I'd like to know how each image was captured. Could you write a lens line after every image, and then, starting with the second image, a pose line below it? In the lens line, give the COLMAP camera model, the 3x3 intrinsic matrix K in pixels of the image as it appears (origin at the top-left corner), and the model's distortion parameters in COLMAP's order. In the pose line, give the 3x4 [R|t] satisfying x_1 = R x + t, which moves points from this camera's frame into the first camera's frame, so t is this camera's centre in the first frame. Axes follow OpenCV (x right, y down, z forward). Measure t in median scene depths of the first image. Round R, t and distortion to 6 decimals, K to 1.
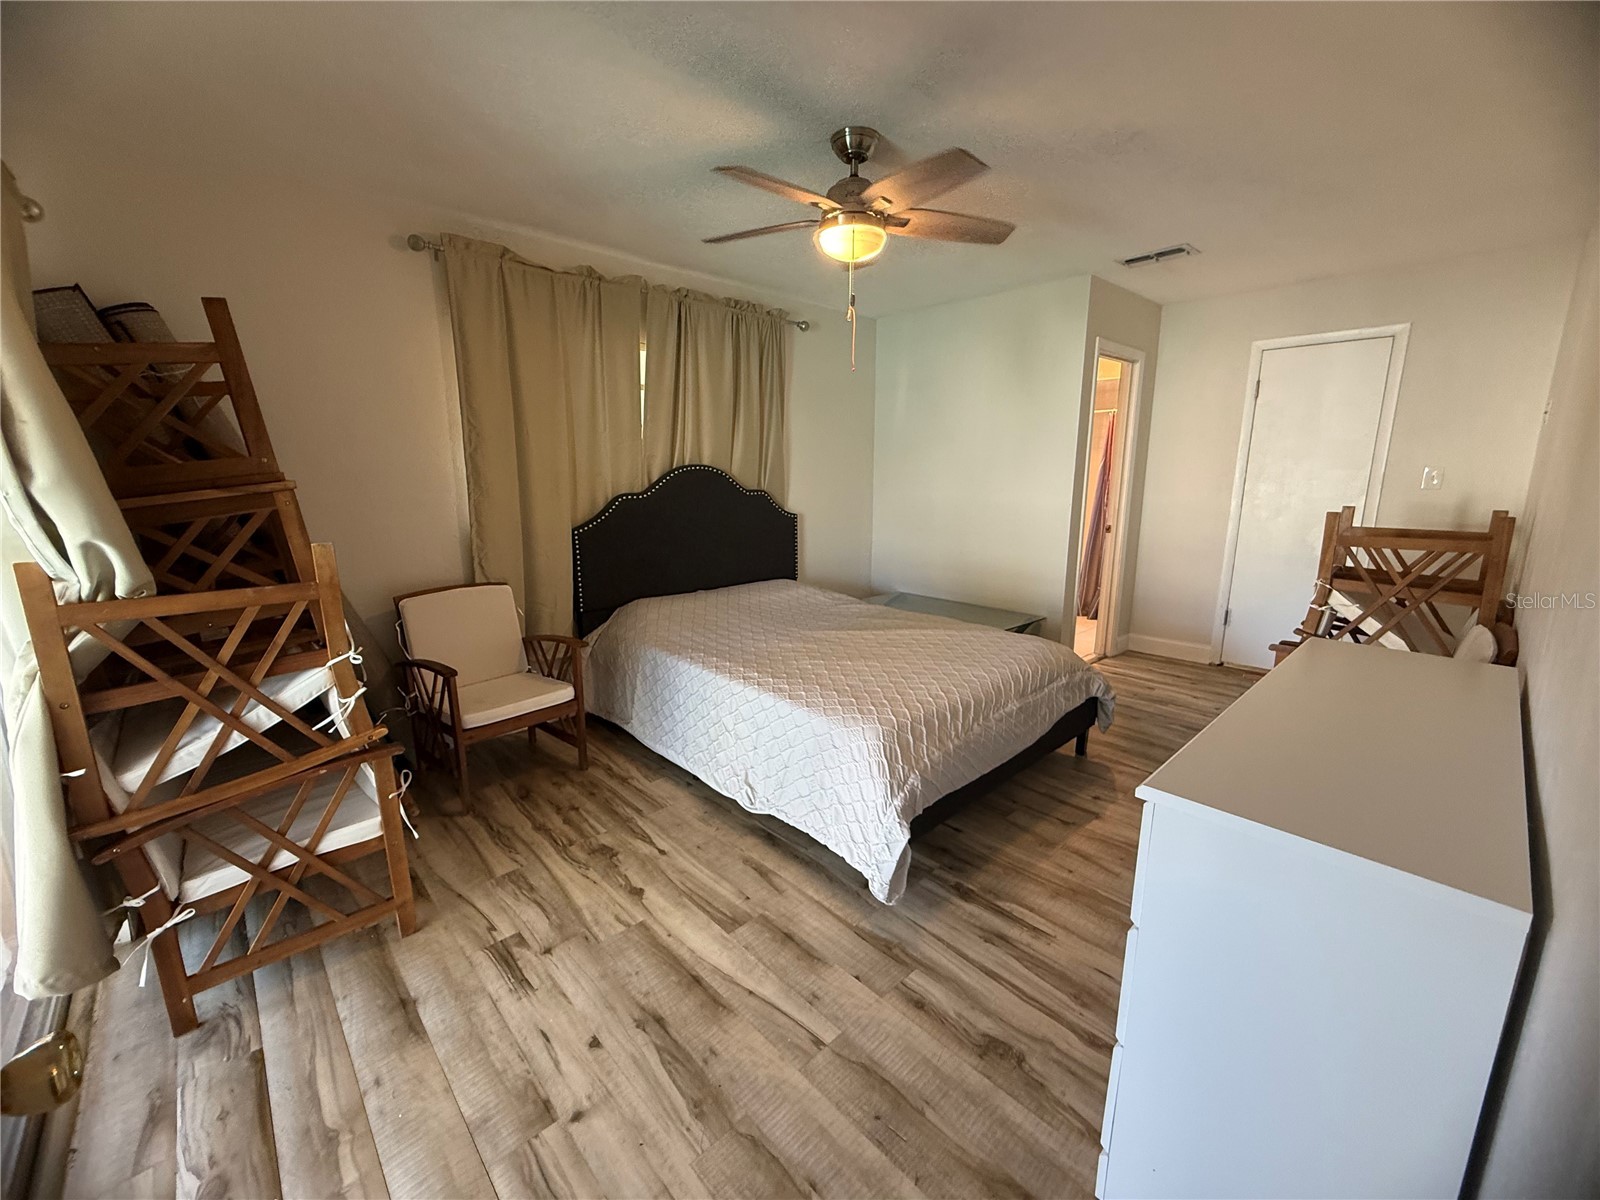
lens RADIAL K [[639.6, 0, 793.9], [0, 639.6, 599.4], [0, 0, 1]] dist [0.000282, 0.000035]
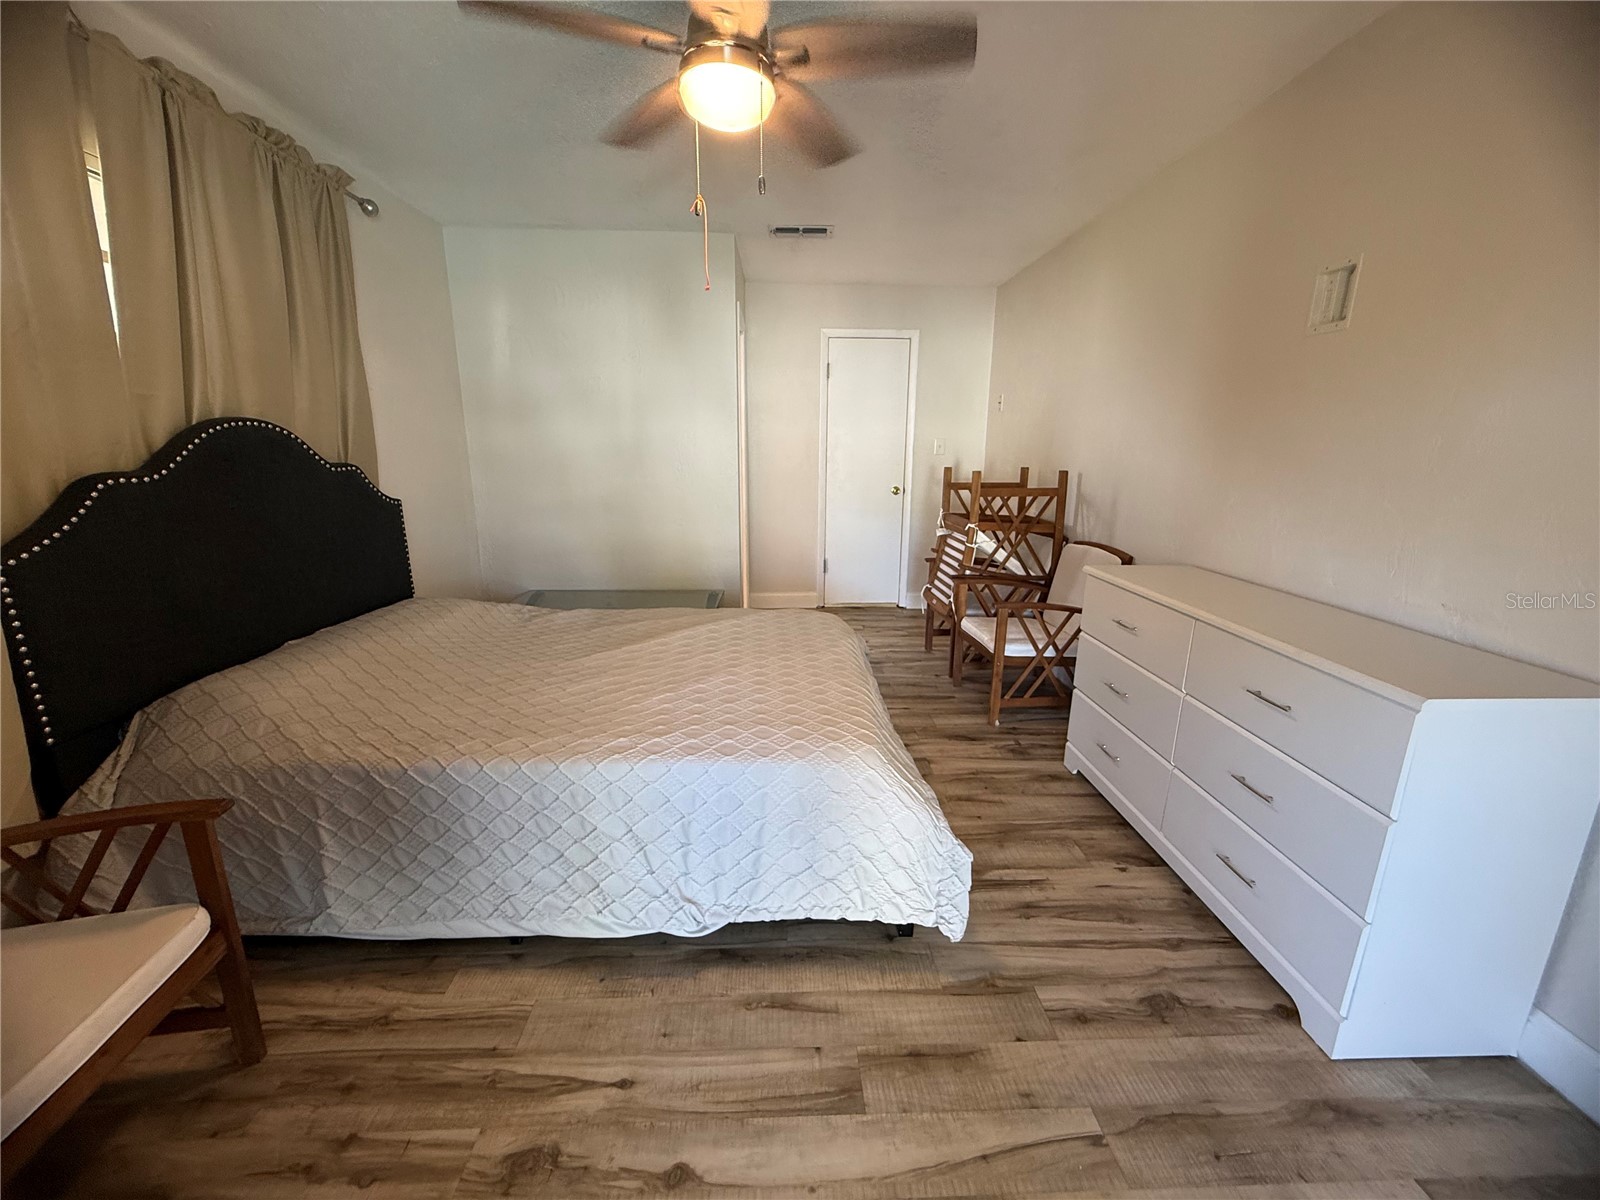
lens RADIAL K [[639.6, 0, 796.6], [0, 639.6, 598.6], [0, 0, 1]] dist [0.000282, 0.000035]
pose [[0.652078, -0.170966, 0.738624, -0.487013], [0.141059, 0.984590, 0.103368, -0.083822], [-0.744914, 0.036785, 0.666146, 0.507762]]
